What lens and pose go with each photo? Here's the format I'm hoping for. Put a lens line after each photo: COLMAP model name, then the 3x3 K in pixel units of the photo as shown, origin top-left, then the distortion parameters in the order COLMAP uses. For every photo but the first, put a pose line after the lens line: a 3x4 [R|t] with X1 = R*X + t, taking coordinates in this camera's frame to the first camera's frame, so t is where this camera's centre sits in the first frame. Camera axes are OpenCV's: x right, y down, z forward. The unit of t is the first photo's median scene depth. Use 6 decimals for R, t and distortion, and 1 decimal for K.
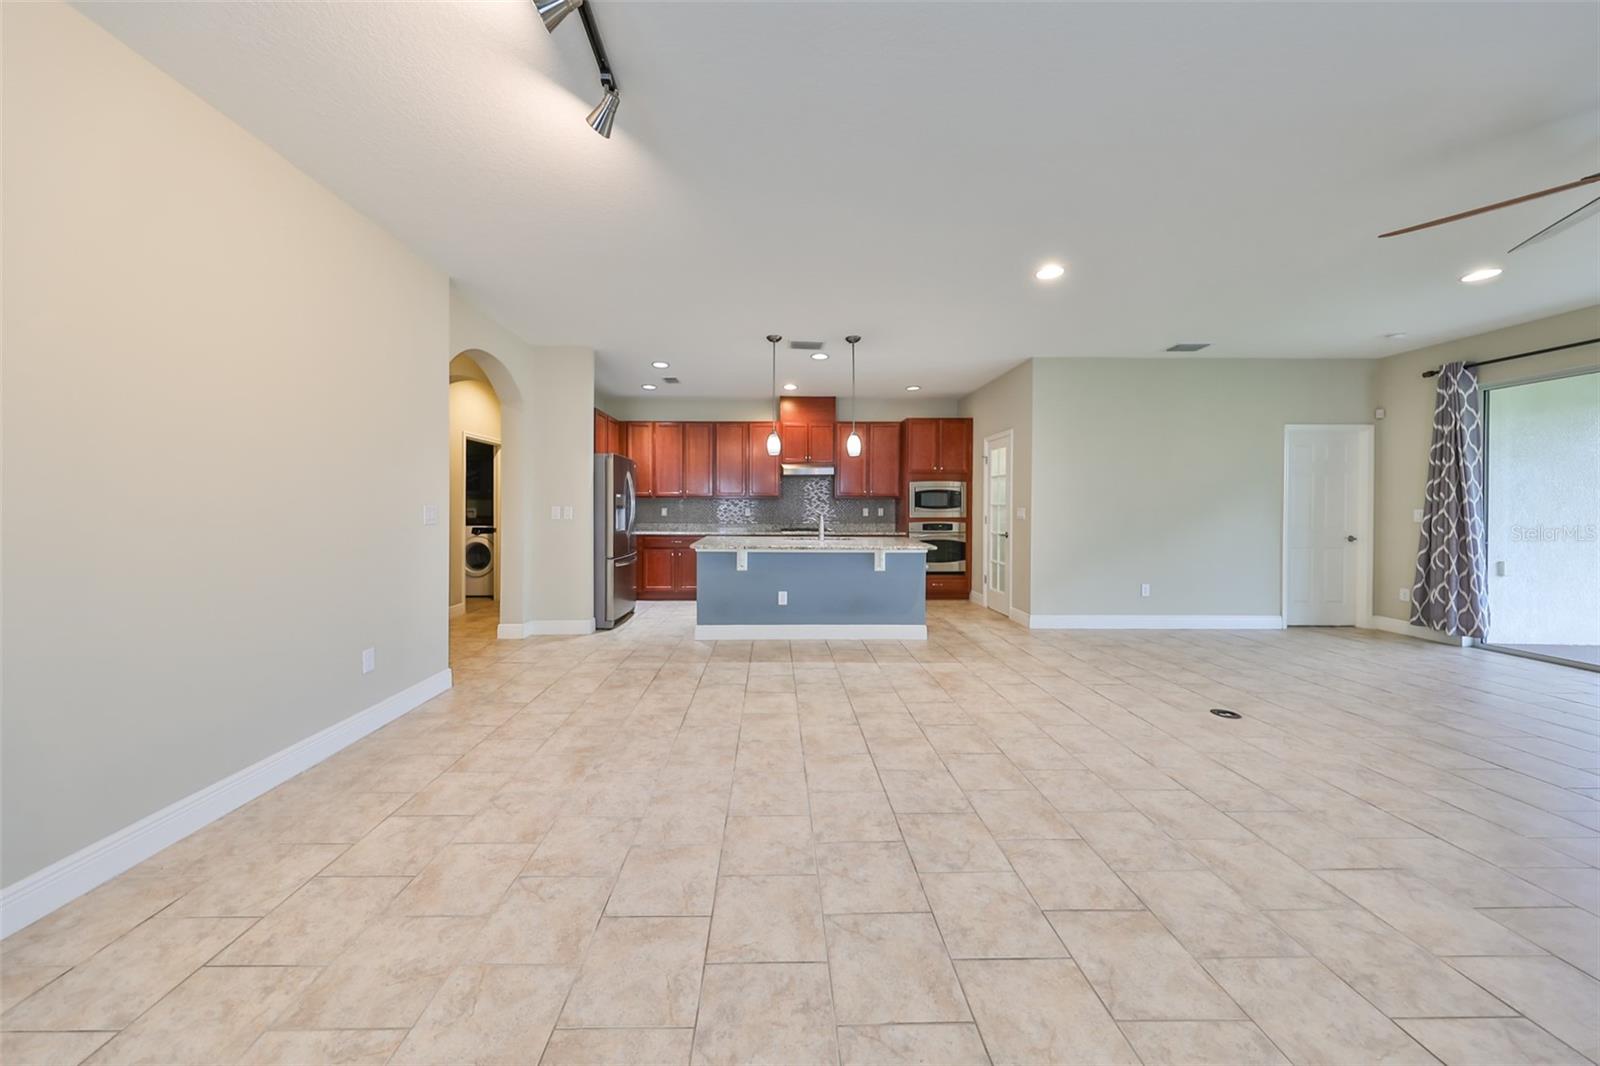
lens RADIAL K [[515.9, 0, 790.6], [0, 515.9, 503.6], [0, 0, 1]] dist [0.002399, -0.000215]
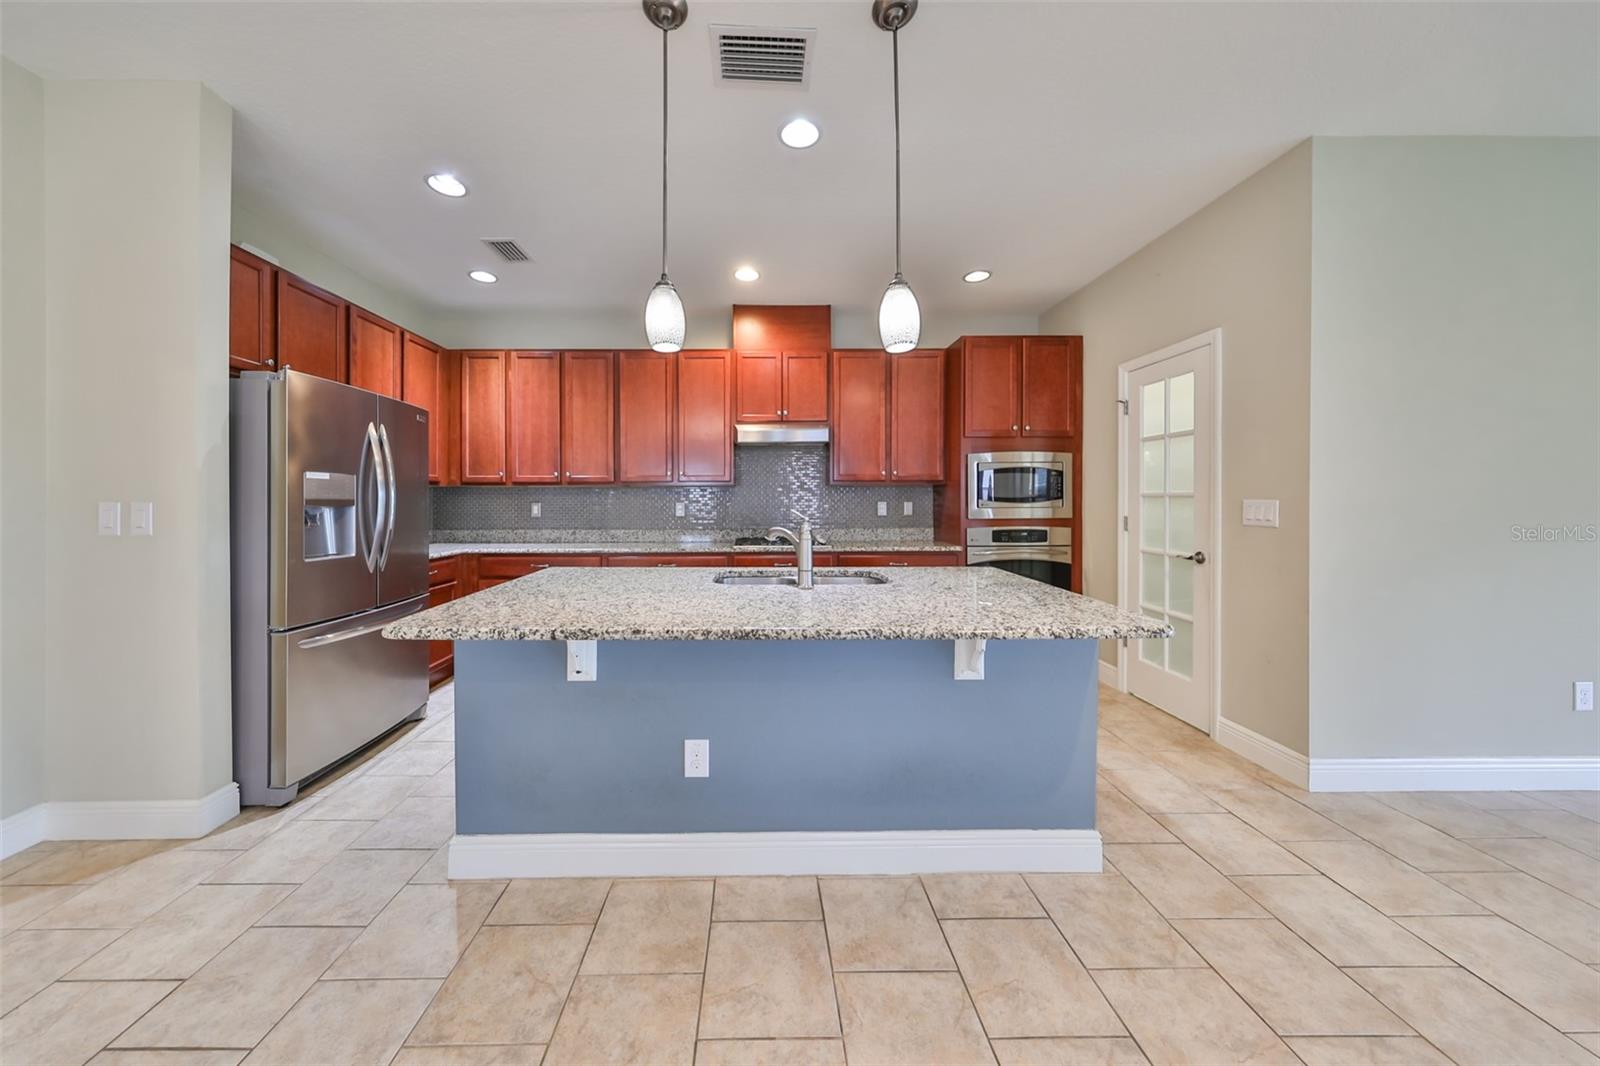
lens RADIAL K [[540.9, 0, 778.3], [0, 540.9, 498.3], [0, 0, 1]] dist [-0.001344, -0.000301]
pose [[0.999980, -0.004741, 0.004272, 0.036509], [0.004723, 0.999980, 0.004129, 0.002710], [-0.004292, -0.004109, 0.999982, 0.576009]]
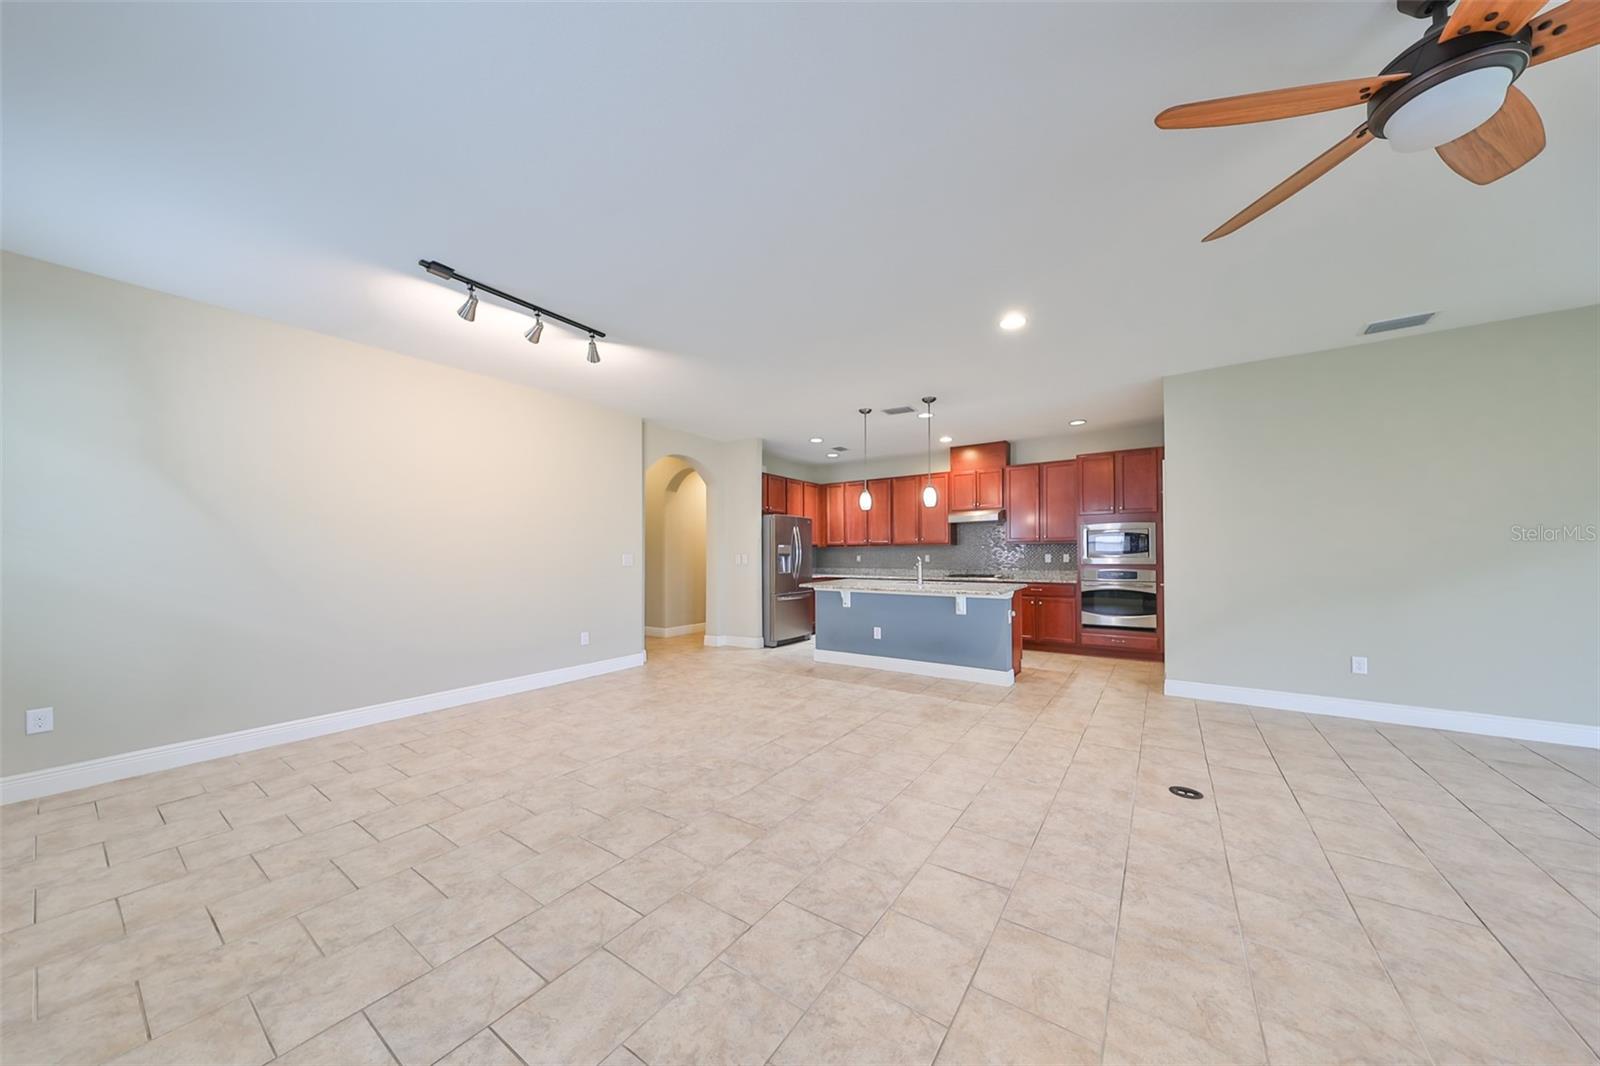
lens RADIAL K [[515.9, 0, 802.4], [0, 515.9, 545.2], [0, 0, 1]] dist [0.002399, -0.000215]
pose [[0.819068, -0.016746, -0.573453, 0.471349], [0.011650, 0.999853, -0.012558, -0.000880], [0.573579, 0.003605, 0.819143, -0.041811]]
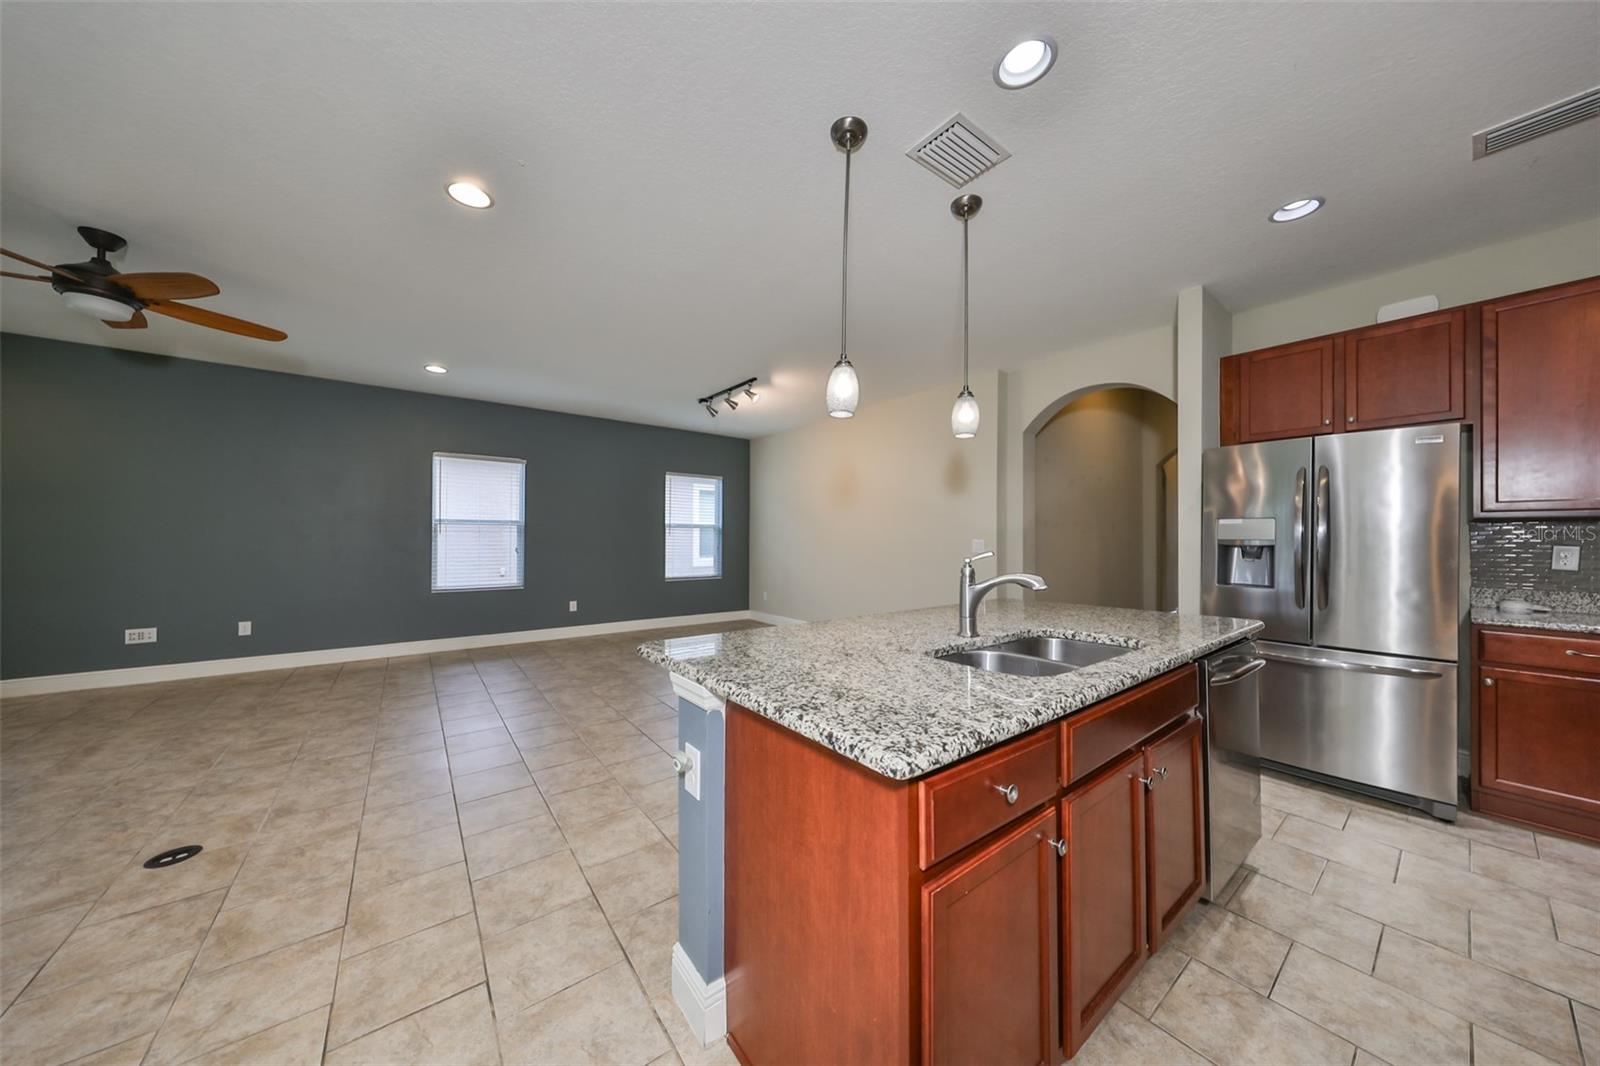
lens RADIAL K [[515.9, 0, 814.5], [0, 515.9, 542.0], [0, 0, 1]] dist [0.002399, -0.000215]
pose [[-0.786639, -0.001762, -0.617410, 0.353030], [-0.002697, 0.999996, 0.000583, 0.006851], [0.617407, 0.002124, -0.786641, 1.148481]]
